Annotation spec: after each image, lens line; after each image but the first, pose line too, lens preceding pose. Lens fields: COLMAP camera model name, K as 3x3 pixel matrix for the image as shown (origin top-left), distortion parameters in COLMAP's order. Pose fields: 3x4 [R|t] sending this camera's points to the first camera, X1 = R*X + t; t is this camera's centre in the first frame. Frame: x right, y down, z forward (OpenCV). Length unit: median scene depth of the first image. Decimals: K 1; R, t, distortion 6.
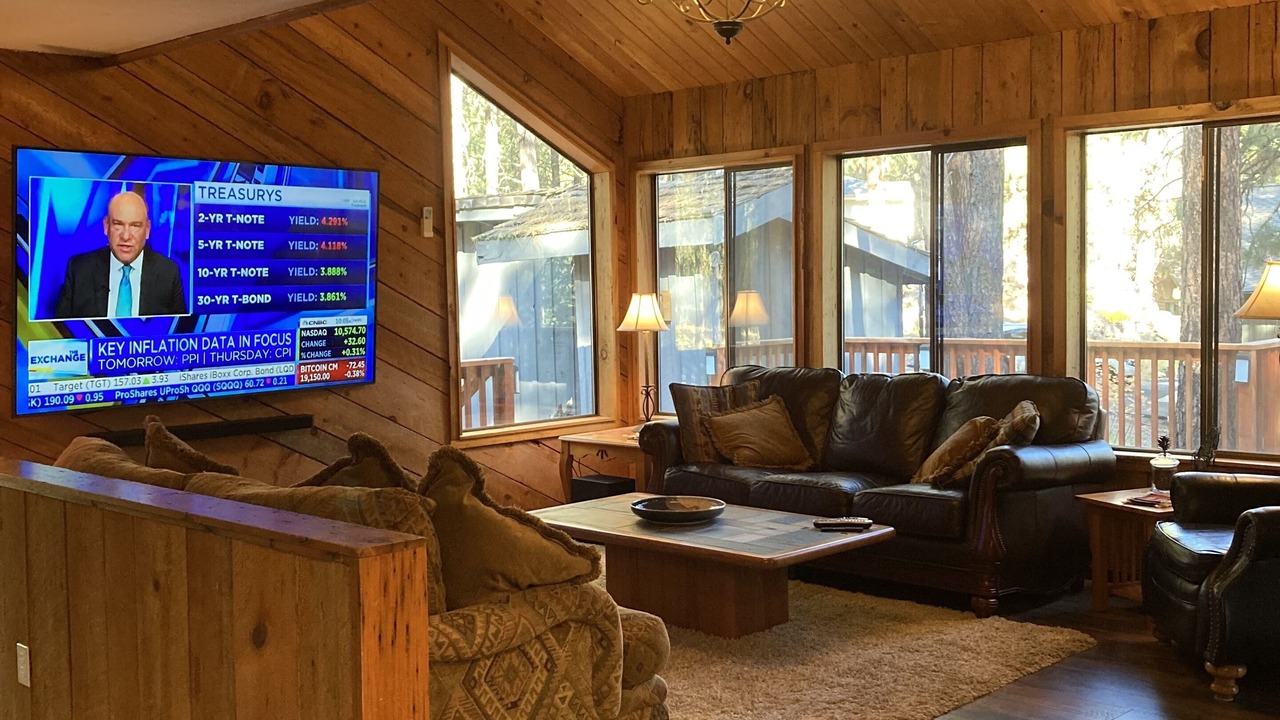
lens RADIAL K [[1377.2, 0, 640.0], [0, 1377.2, 360.0], [0, 0, 1]] dist [0.021194, 0.004780]
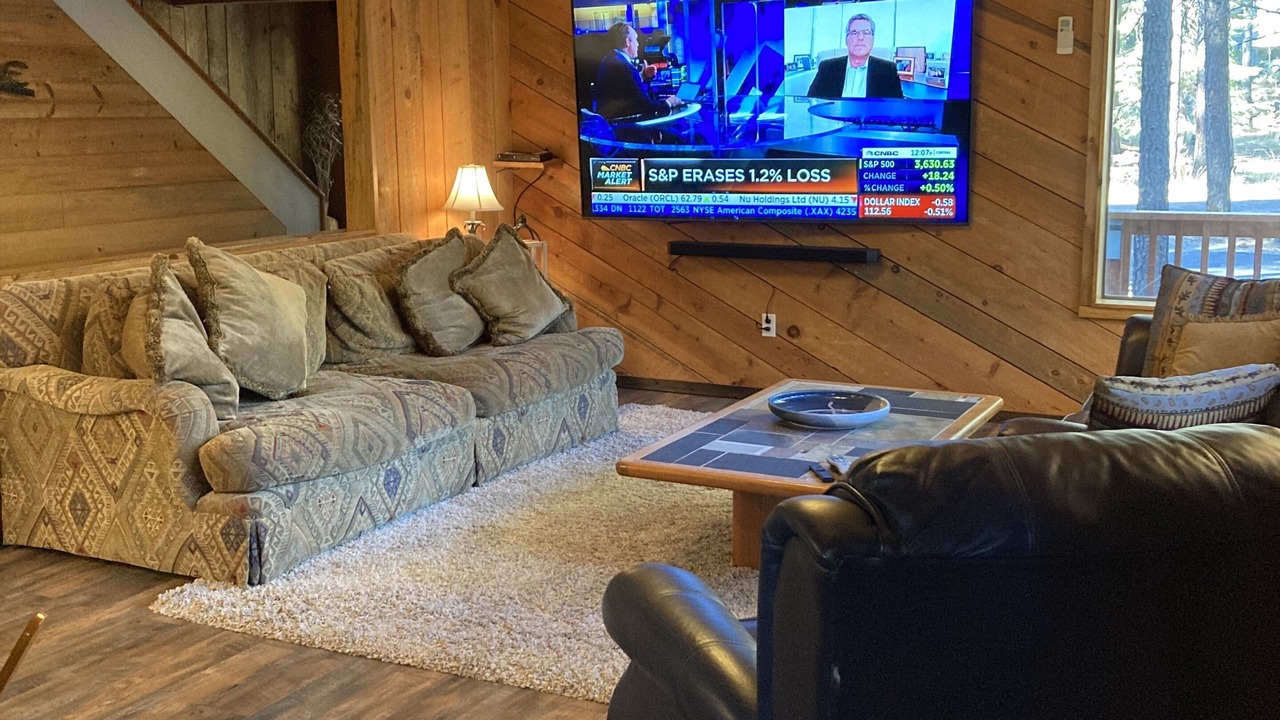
lens RADIAL K [[1377.2, 0, 640.0], [0, 1377.2, 360.0], [0, 0, 1]] dist [0.021194, 0.004780]
pose [[0.284905, 0.184527, -0.940627, 0.626928], [-0.050771, 0.982823, 0.177427, -0.046699], [0.957210, -0.002793, 0.289379, 0.561641]]
